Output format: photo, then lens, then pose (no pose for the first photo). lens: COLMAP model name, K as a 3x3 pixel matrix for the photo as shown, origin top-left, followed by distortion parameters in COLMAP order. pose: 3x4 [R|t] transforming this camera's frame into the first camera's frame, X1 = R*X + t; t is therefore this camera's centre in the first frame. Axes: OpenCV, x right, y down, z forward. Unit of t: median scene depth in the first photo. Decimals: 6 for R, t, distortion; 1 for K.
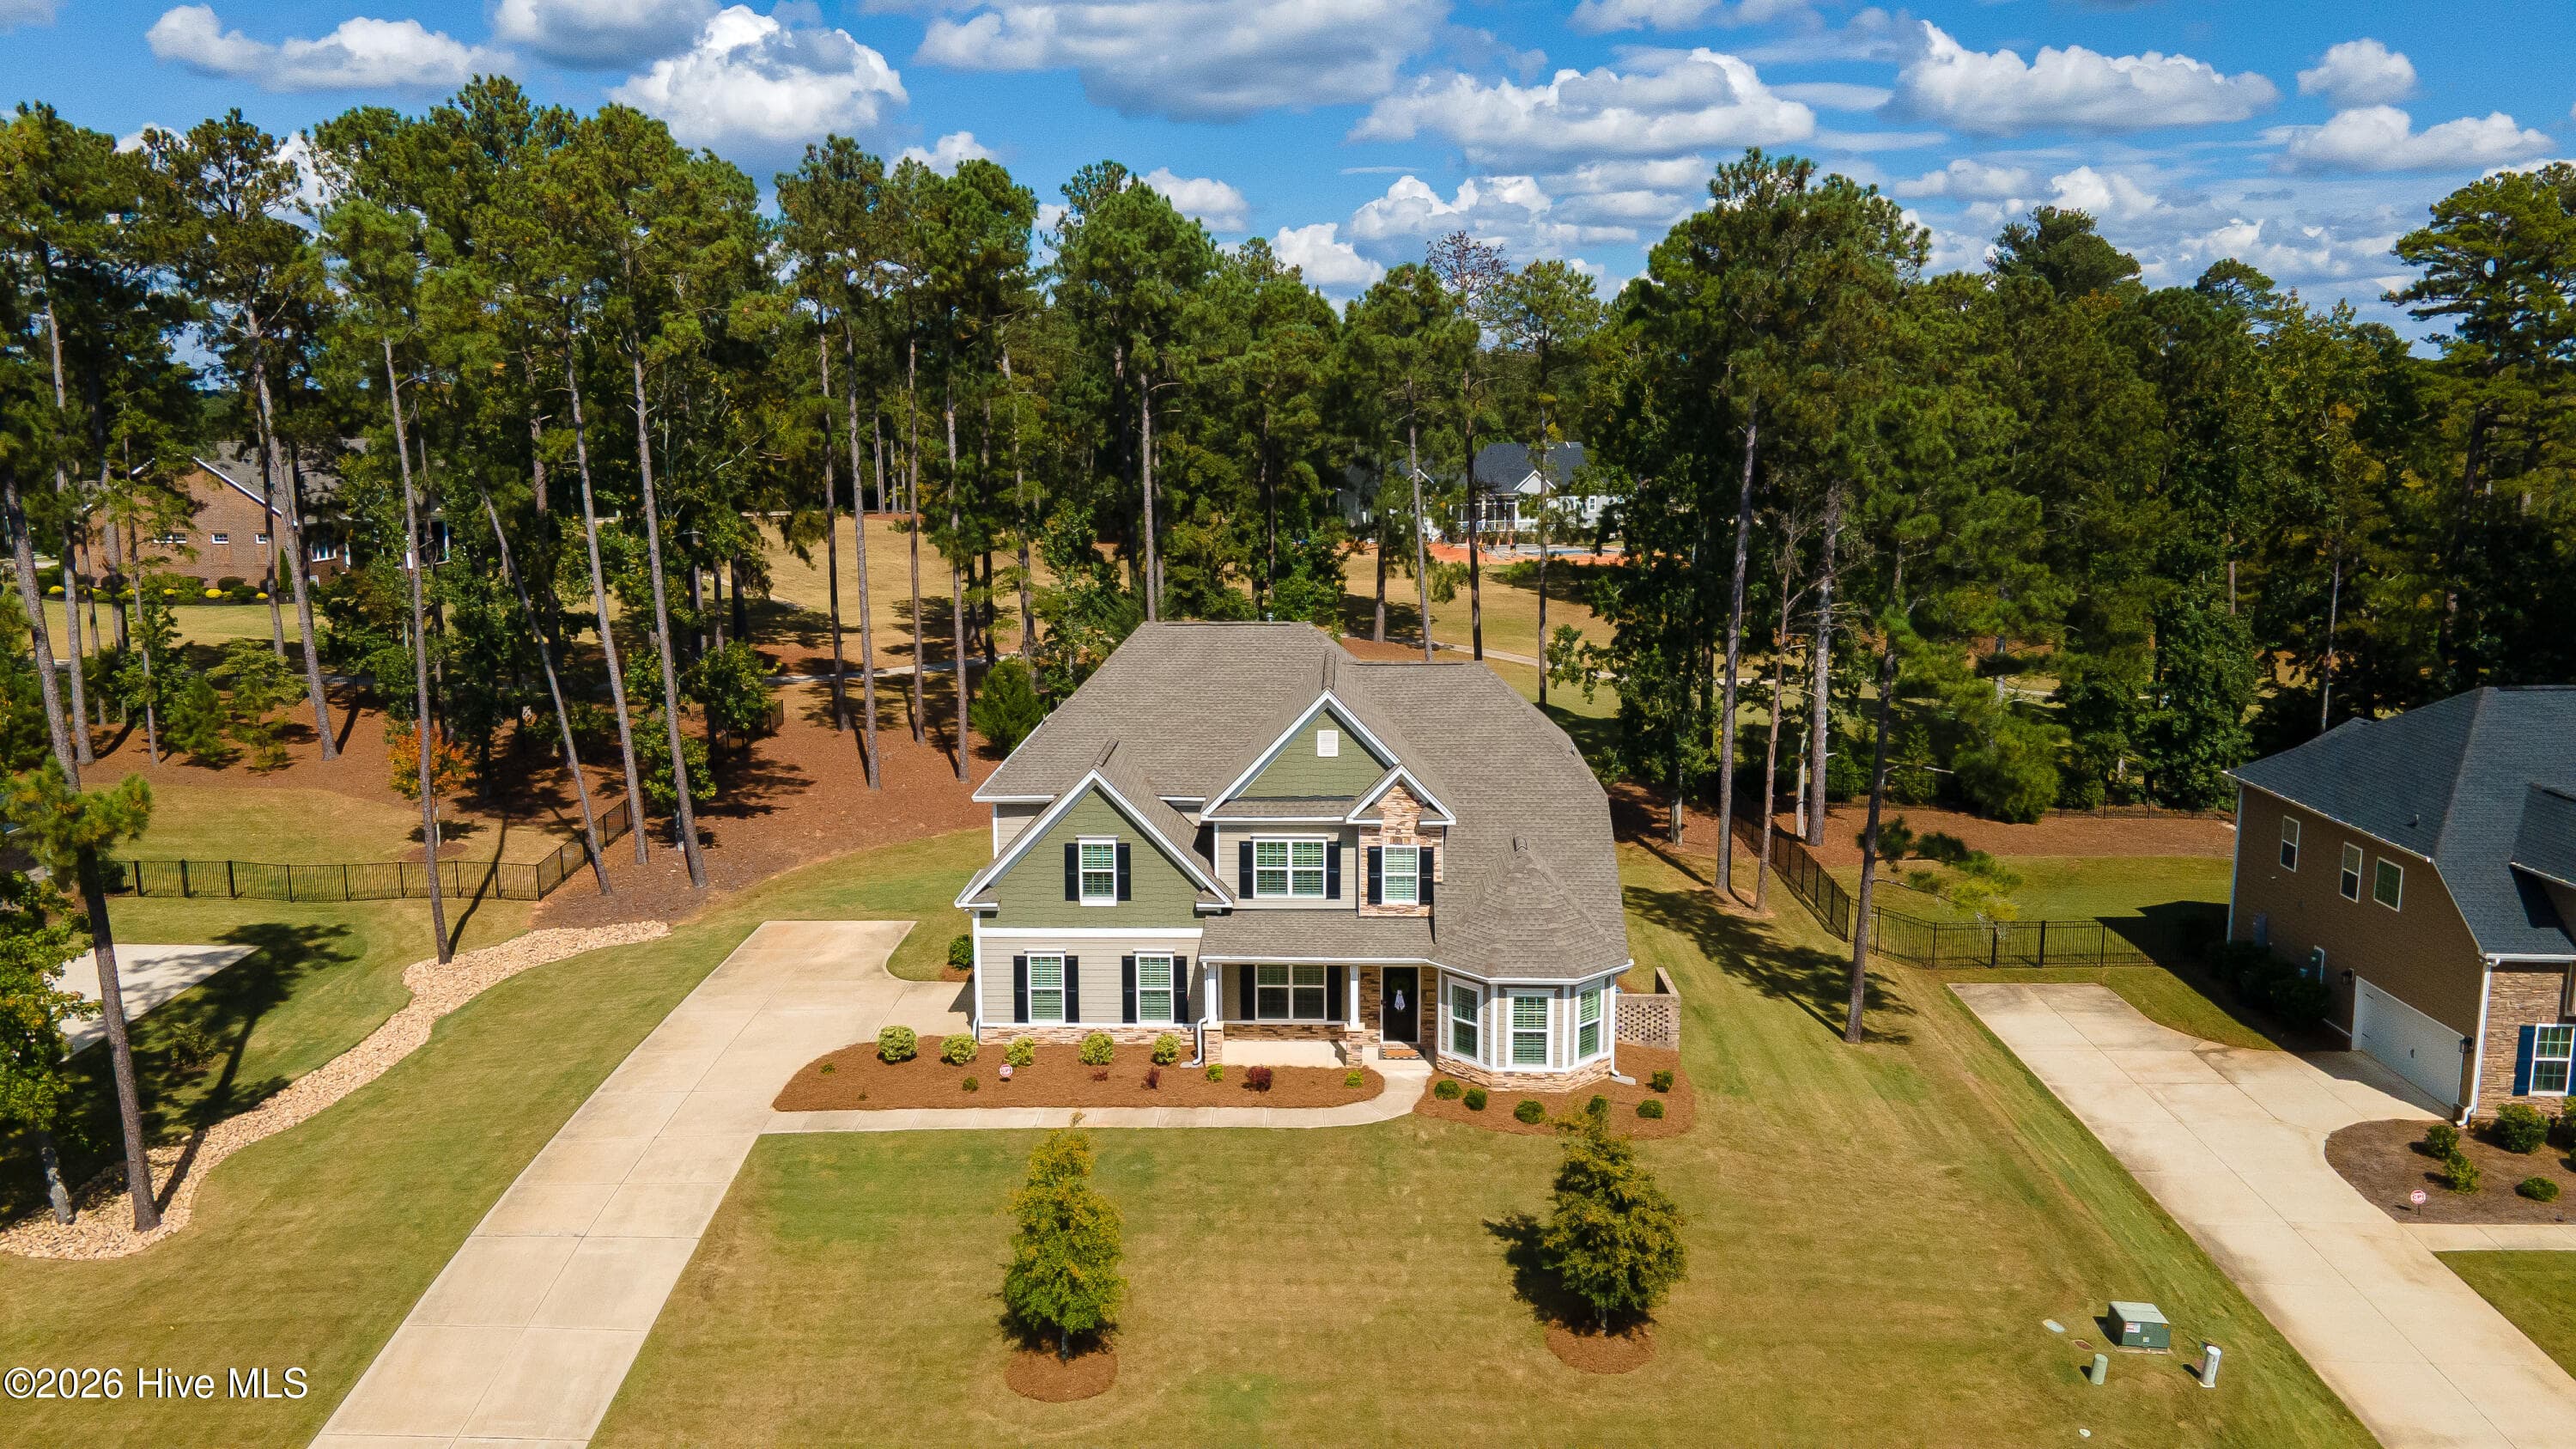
lens RADIAL K [[1881.7, 0, 1286.5], [0, 1881.7, 732.4], [0, 0, 1]] dist [0.038069, 0.002264]
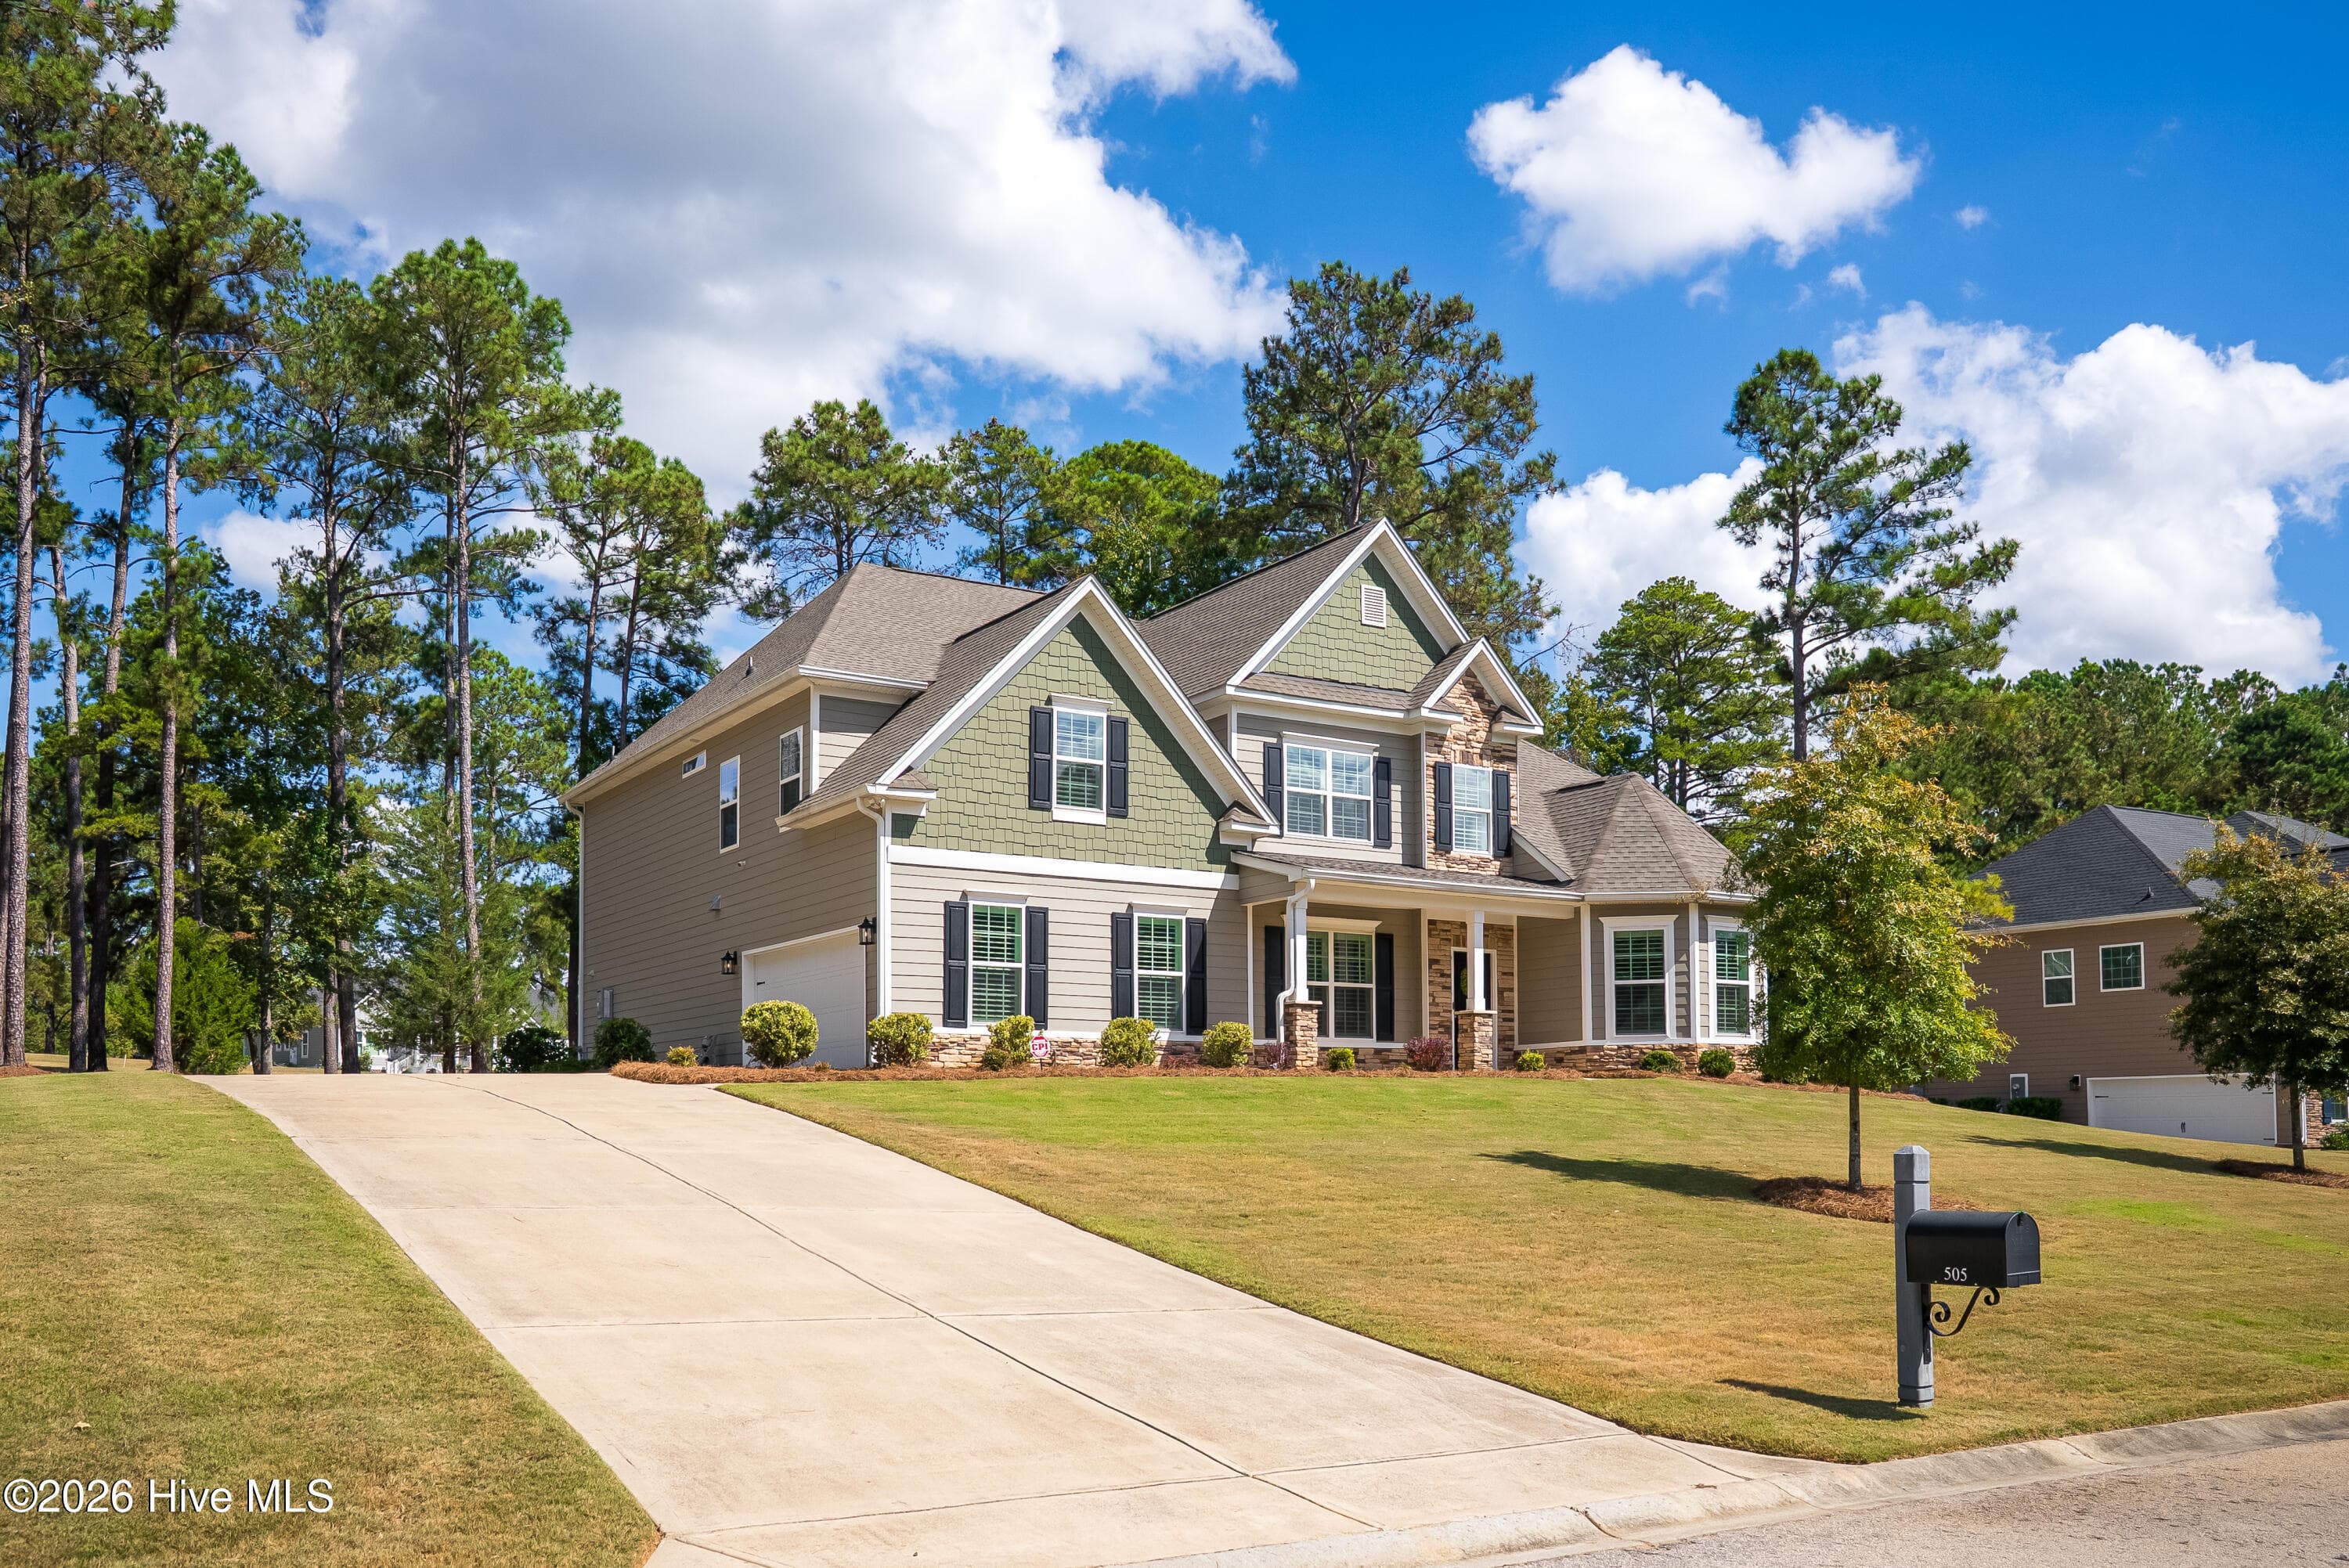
lens RADIAL K [[1972.3, 0, 1164.6], [0, 1972.3, 1037.7], [0, 0, 1]] dist [-0.069922, 0.090393]
pose [[0.827208, 0.028973, 0.561149, -0.423208], [0.105693, 0.972820, -0.206034, 0.288665], [-0.551866, 0.229742, 0.801662, 0.516181]]
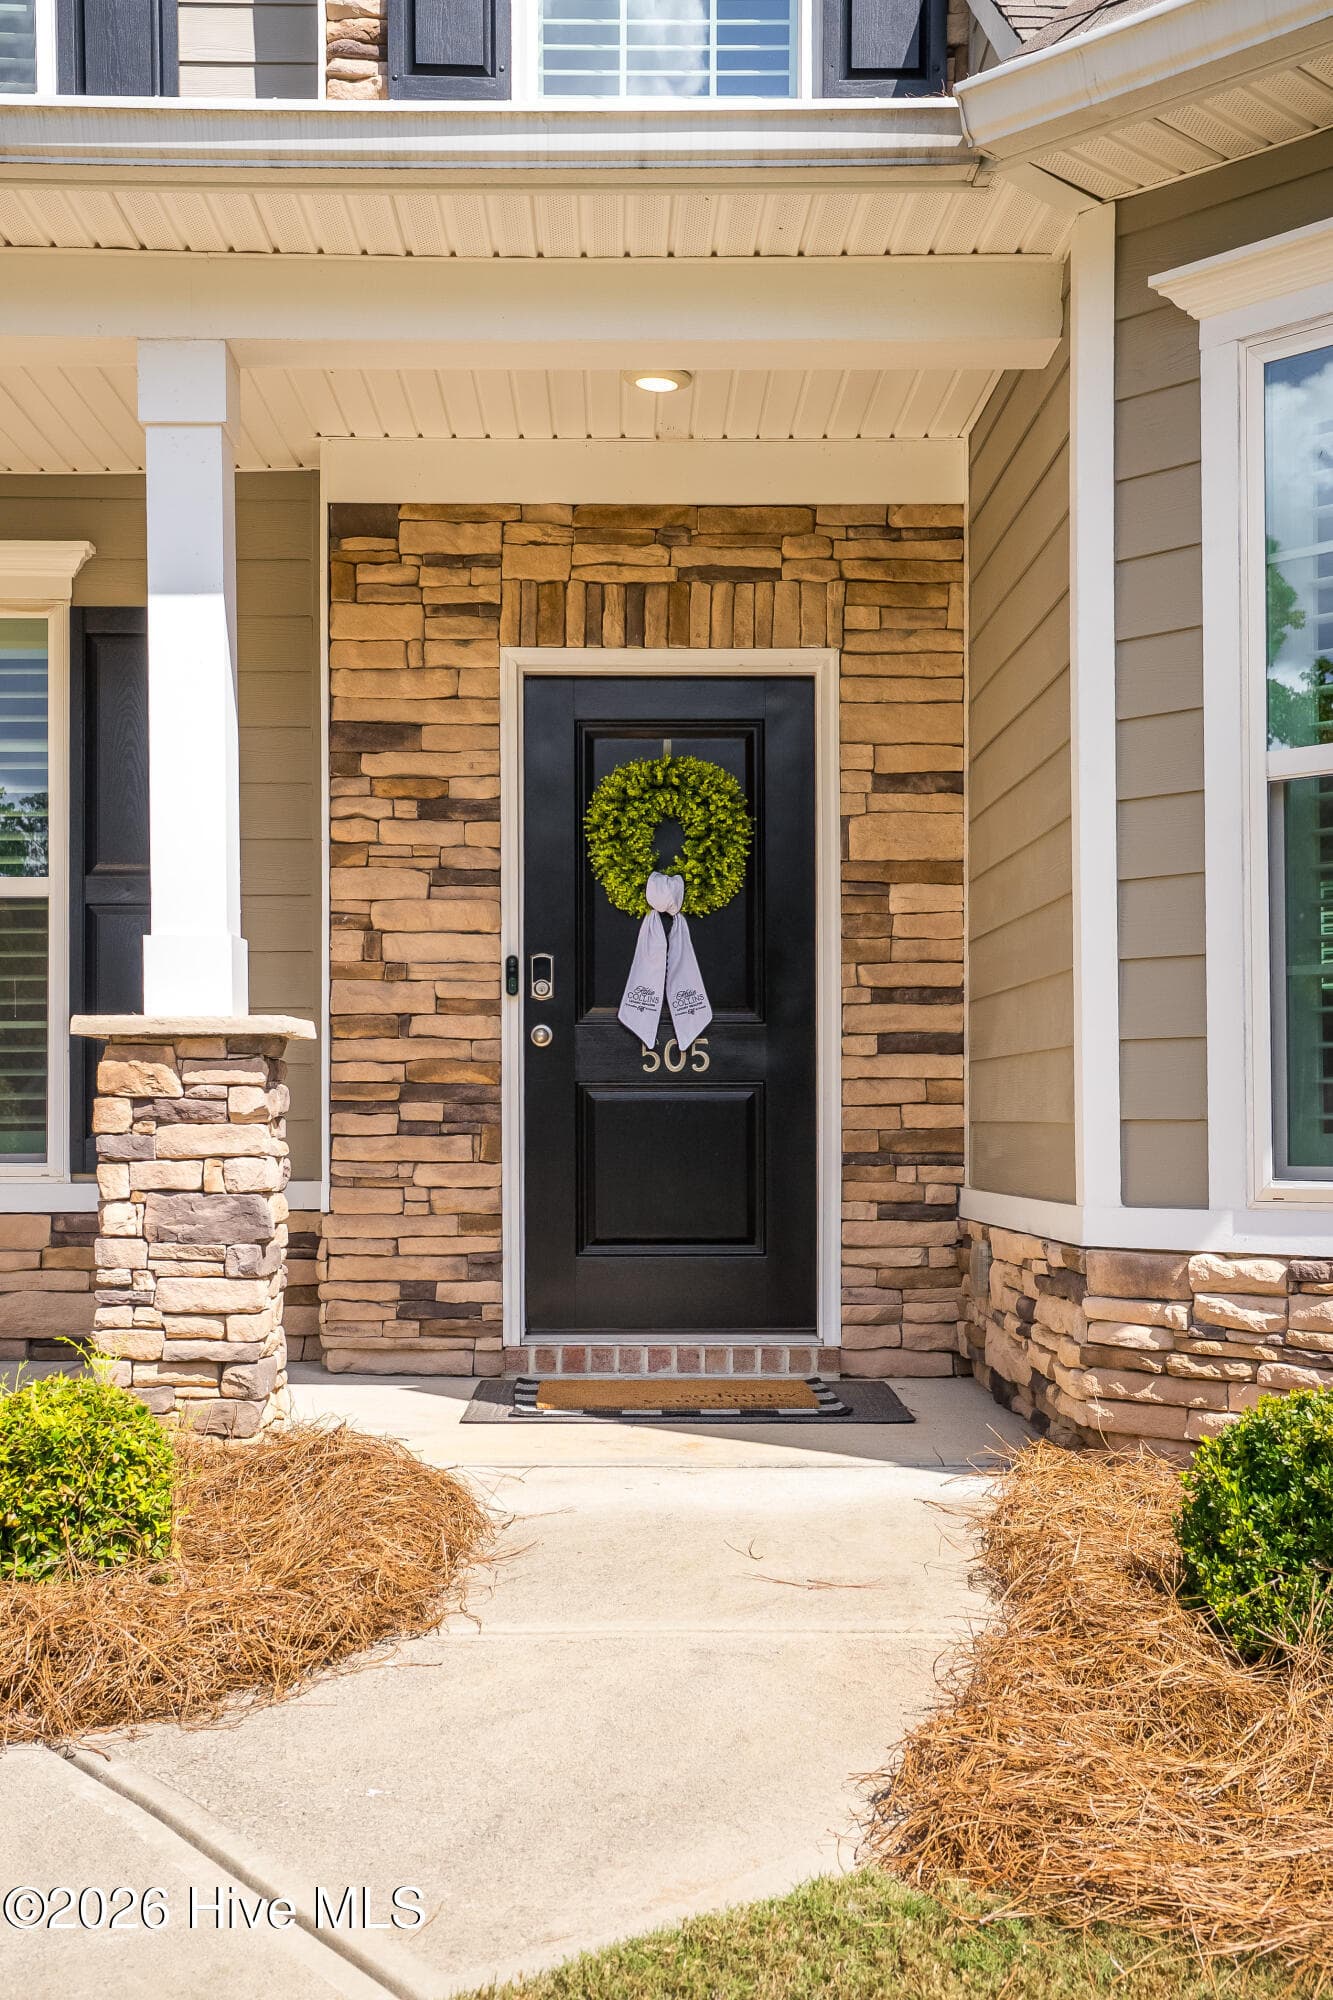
lens RADIAL K [[2221.7, 0, 661.5], [0, 2221.7, 1042.7], [0, 0, 1]] dist [0.065689, 0.016832]
pose [[0.998845, 0.003760, 0.047908, 0.053920], [0.006701, 0.976296, -0.216337, 0.179910], [-0.047586, 0.216408, 0.975143, 0.877619]]
